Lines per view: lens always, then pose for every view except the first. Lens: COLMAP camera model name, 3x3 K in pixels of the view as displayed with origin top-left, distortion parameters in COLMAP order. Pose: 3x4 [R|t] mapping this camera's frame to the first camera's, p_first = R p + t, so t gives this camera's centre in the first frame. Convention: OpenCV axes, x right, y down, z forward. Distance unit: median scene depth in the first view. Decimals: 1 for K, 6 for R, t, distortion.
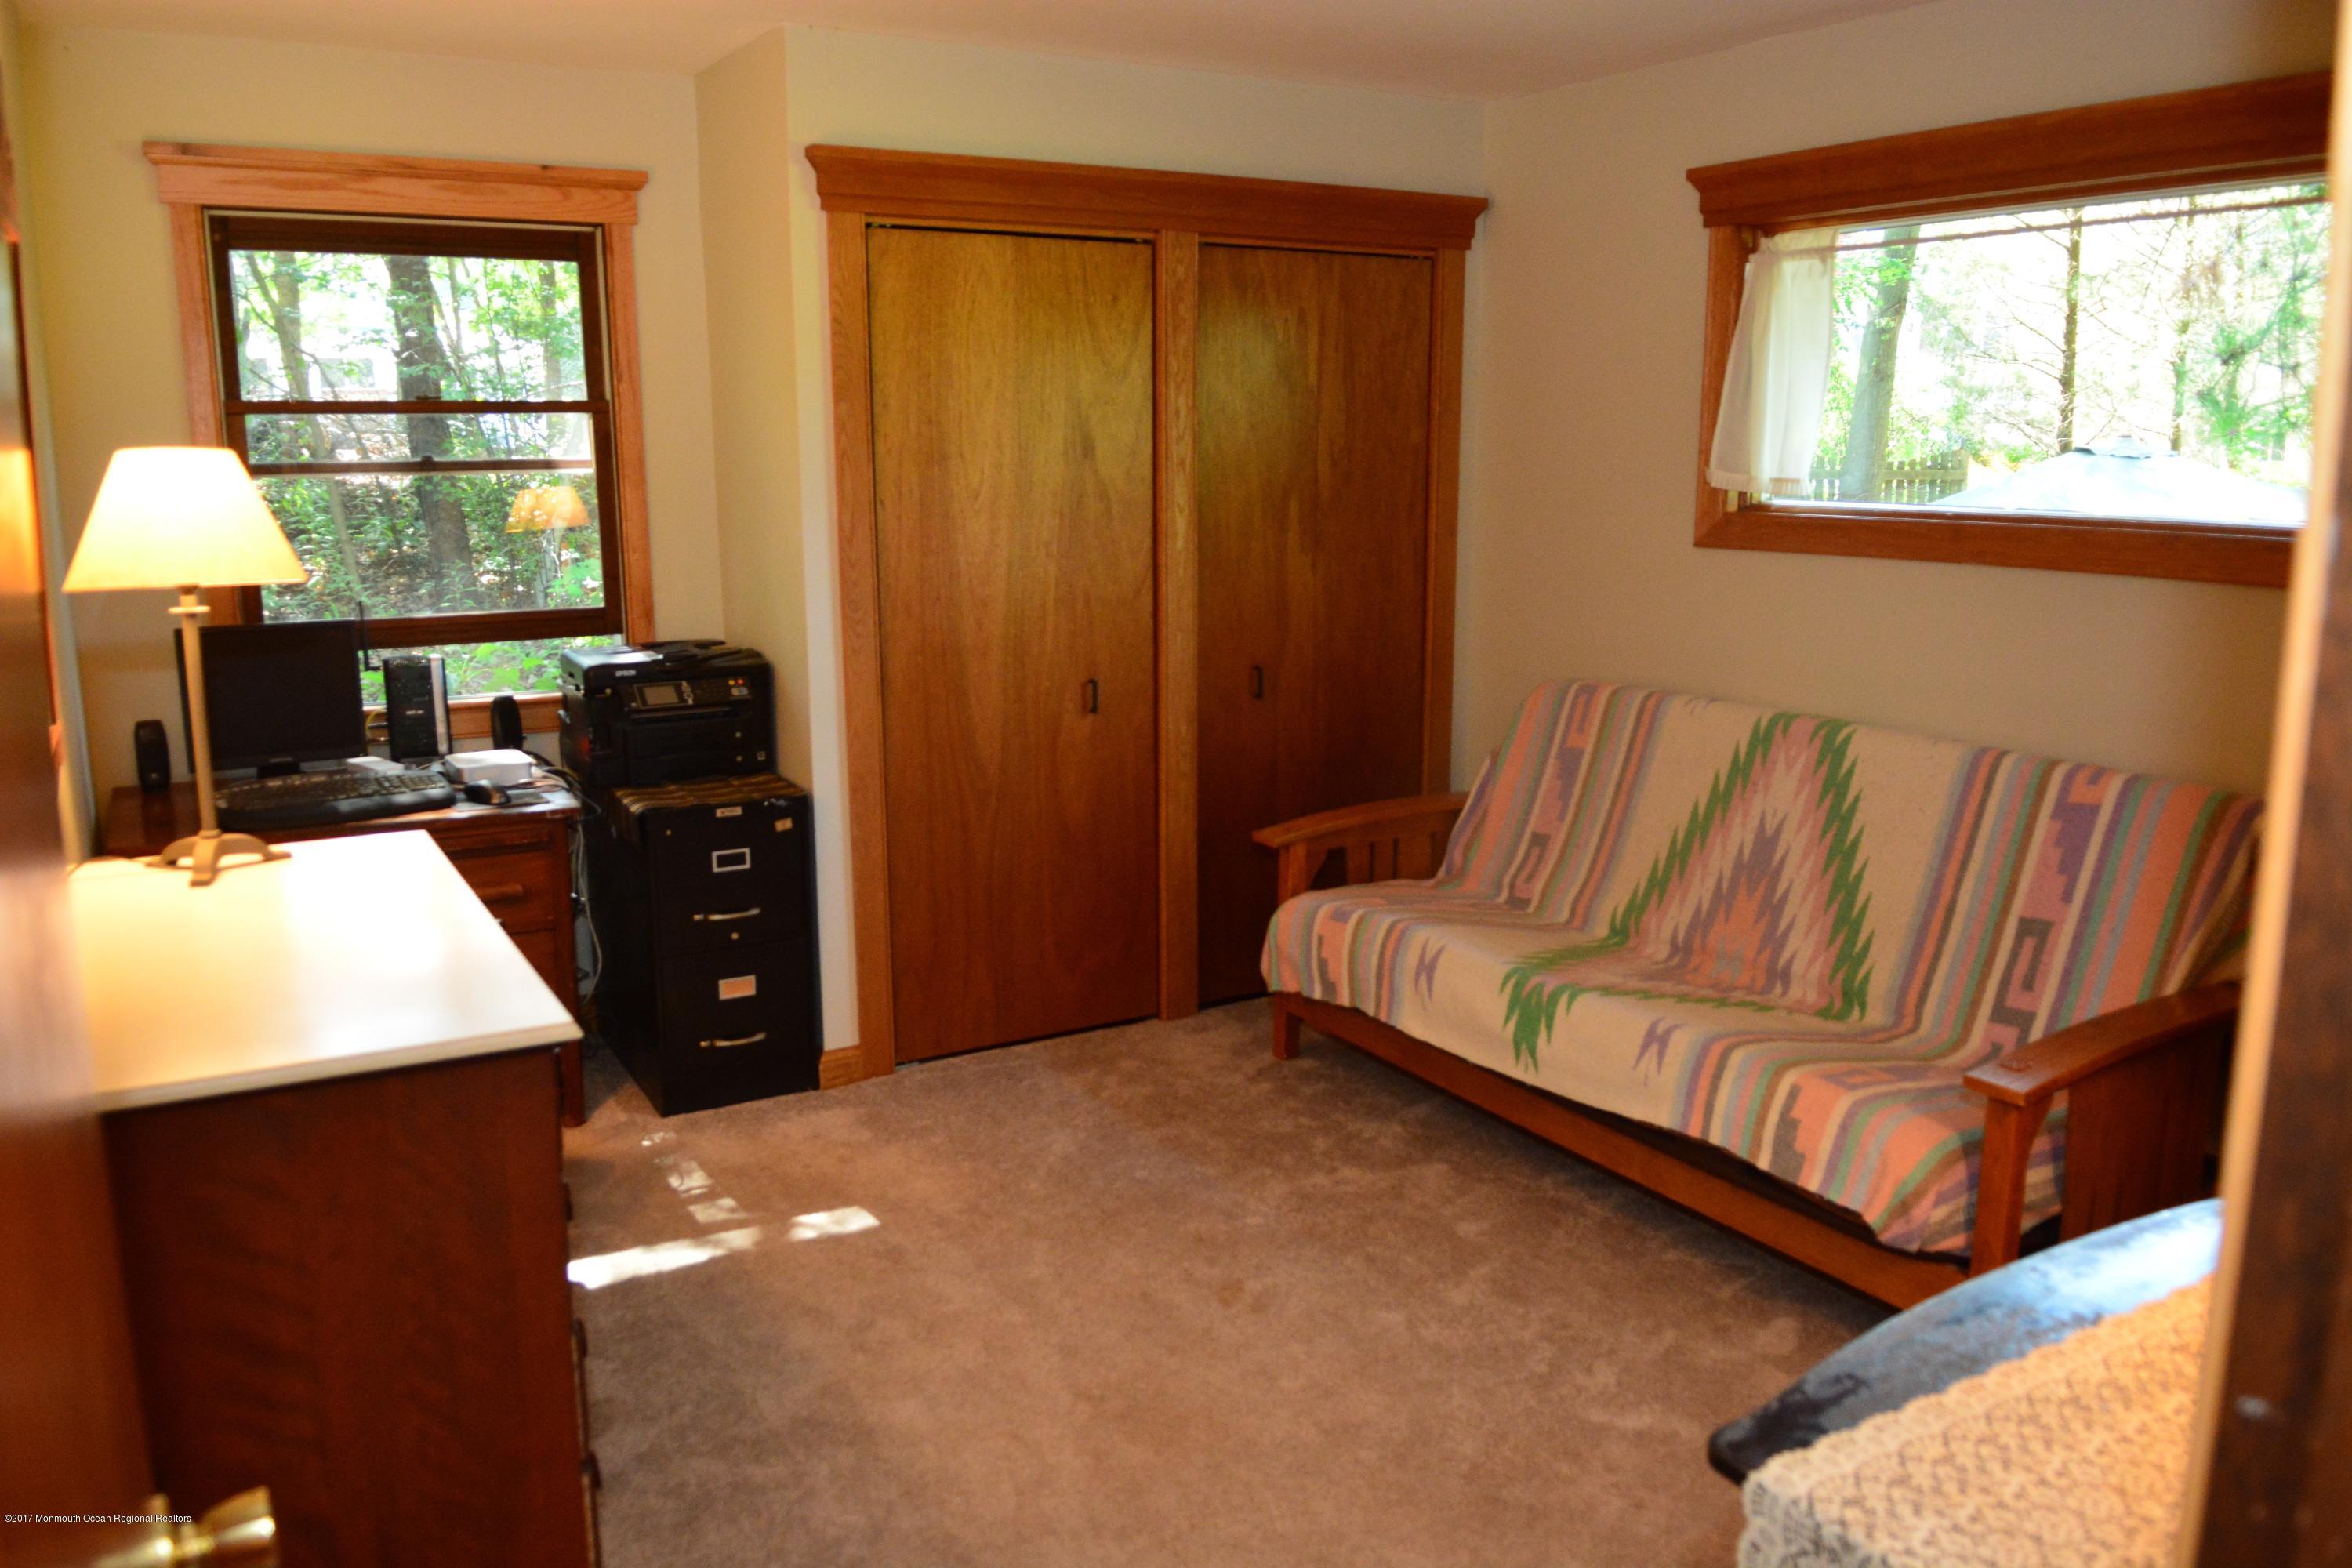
lens RADIAL K [[1756.2, 0, 1176.0], [0, 1756.2, 784.0], [0, 0, 1]] dist [-0.013357, -0.062596]
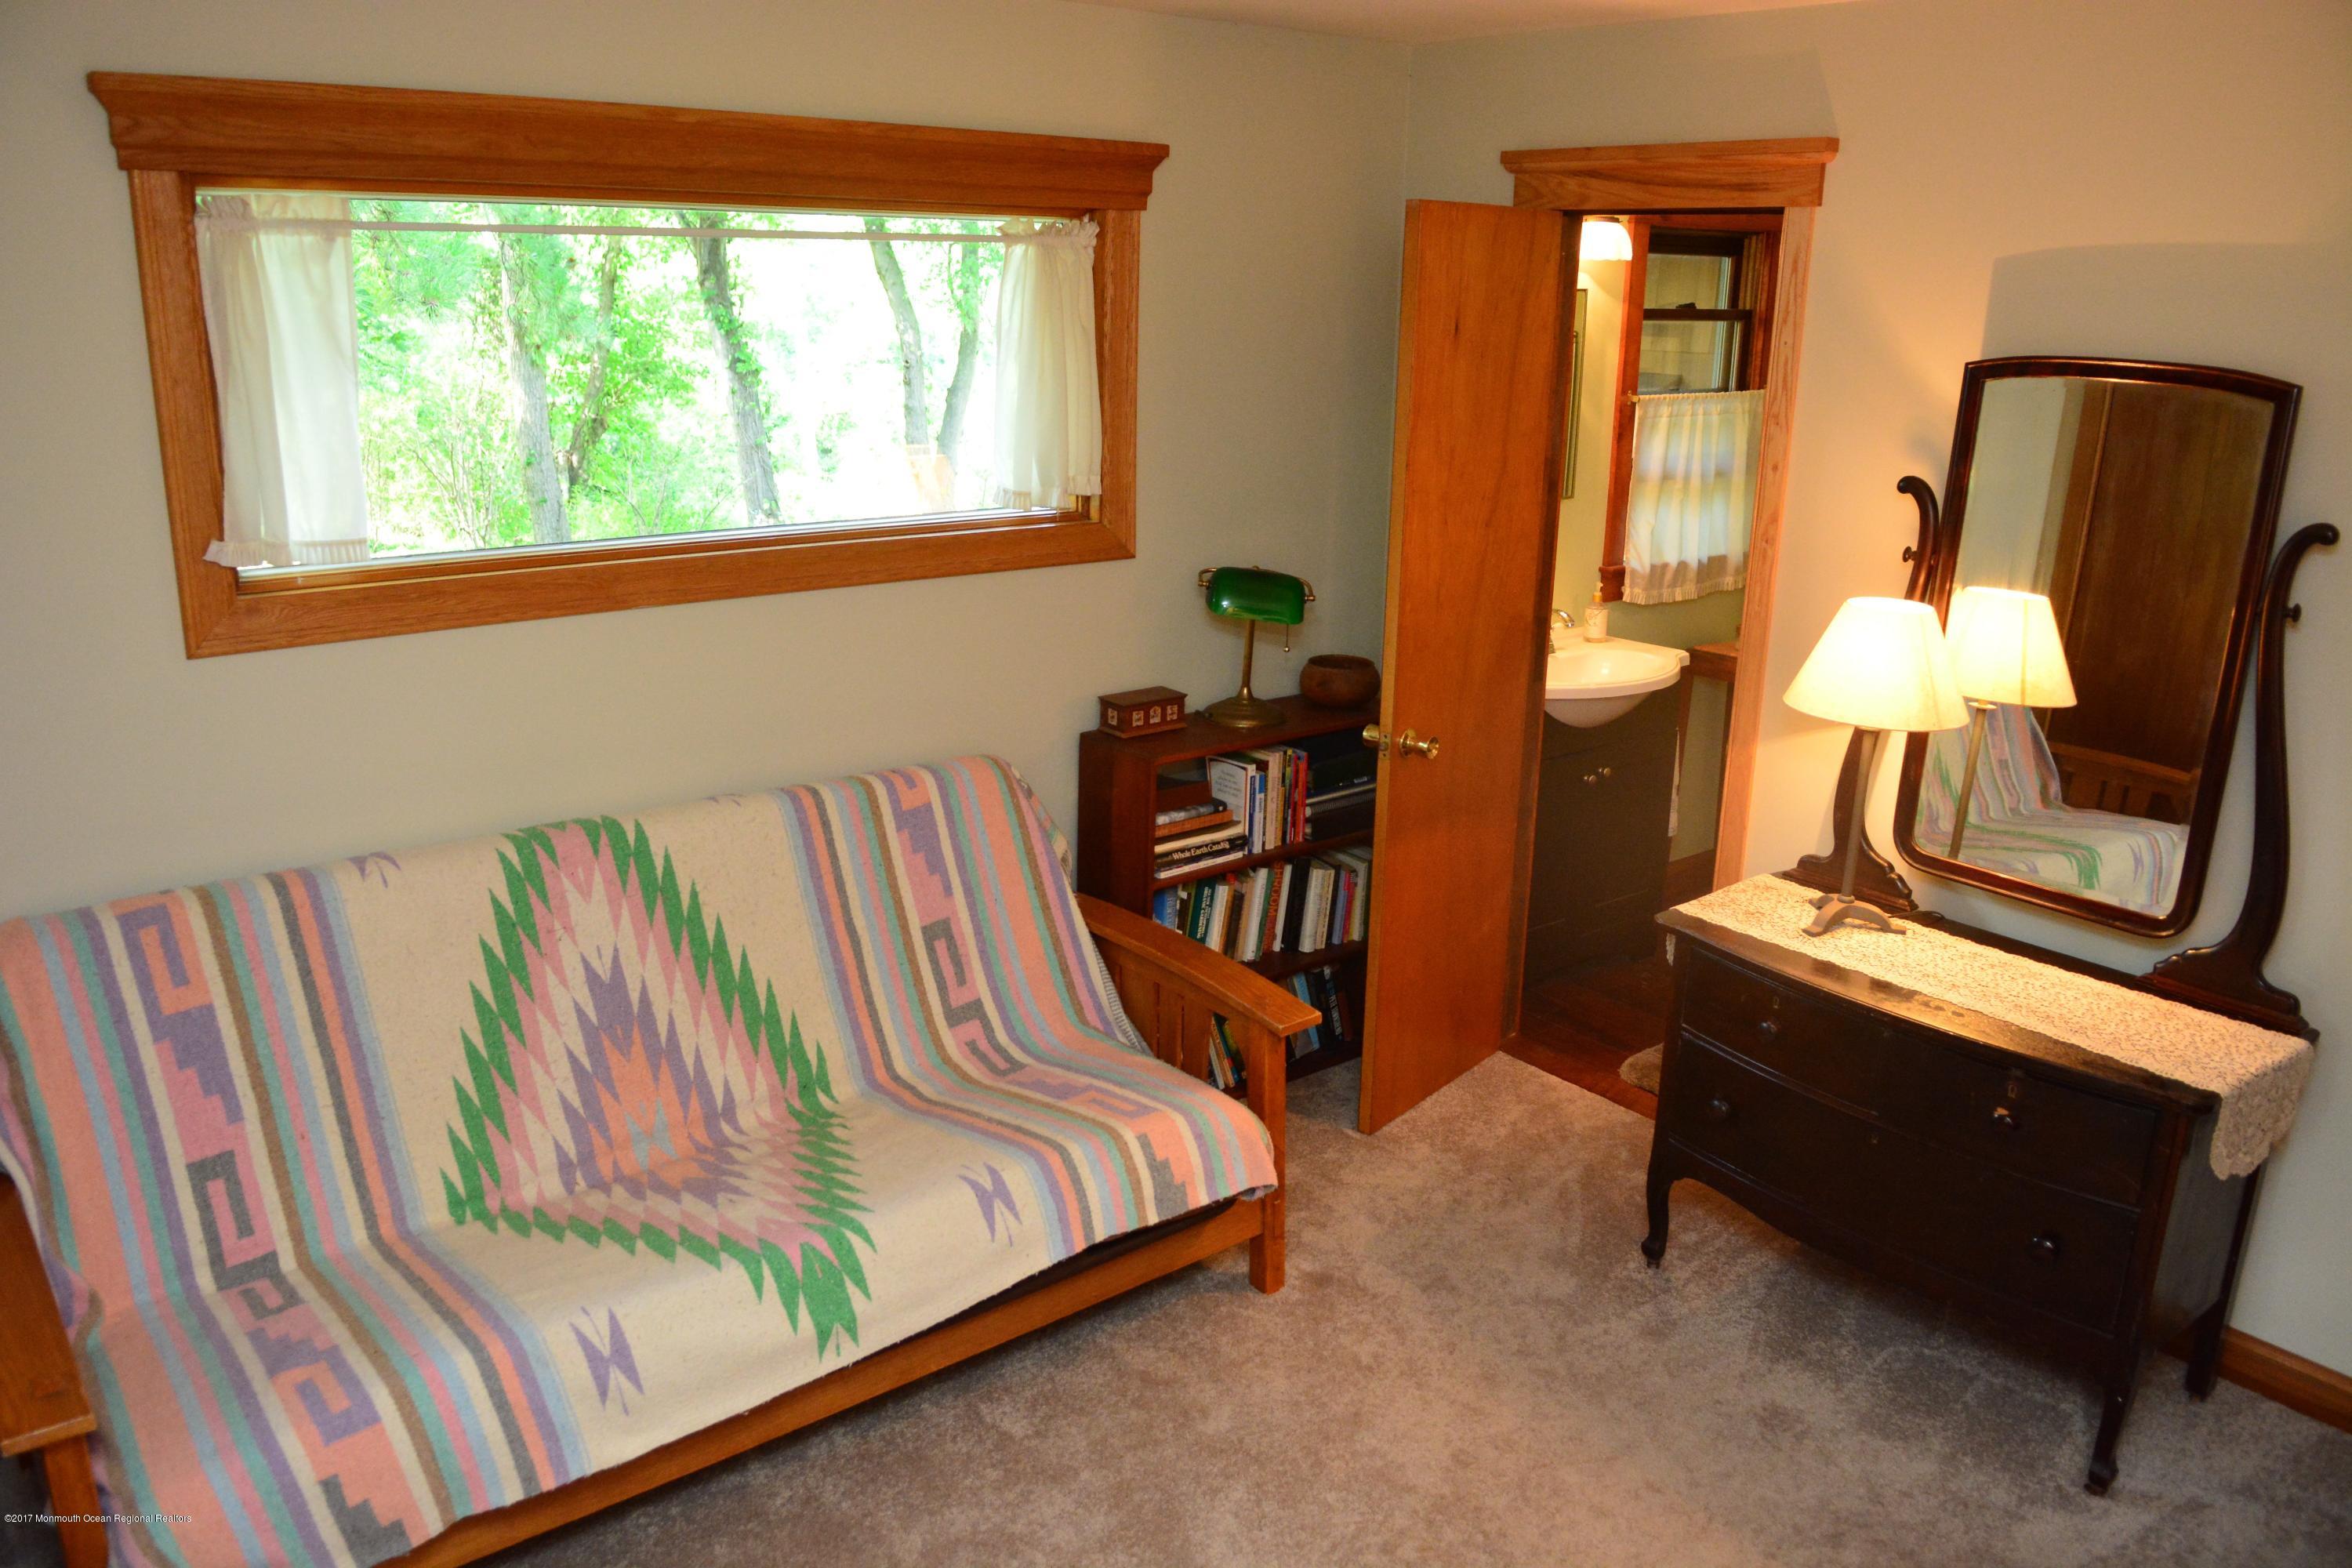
lens RADIAL K [[1756.2, 0, 1176.0], [0, 1756.2, 784.0], [0, 0, 1]] dist [-0.013357, -0.062596]
pose [[-0.146430, -0.277747, 0.949429, -0.461127], [0.169506, 0.938534, 0.300703, -0.264946], [-0.974590, 0.204966, -0.090349, 0.834204]]
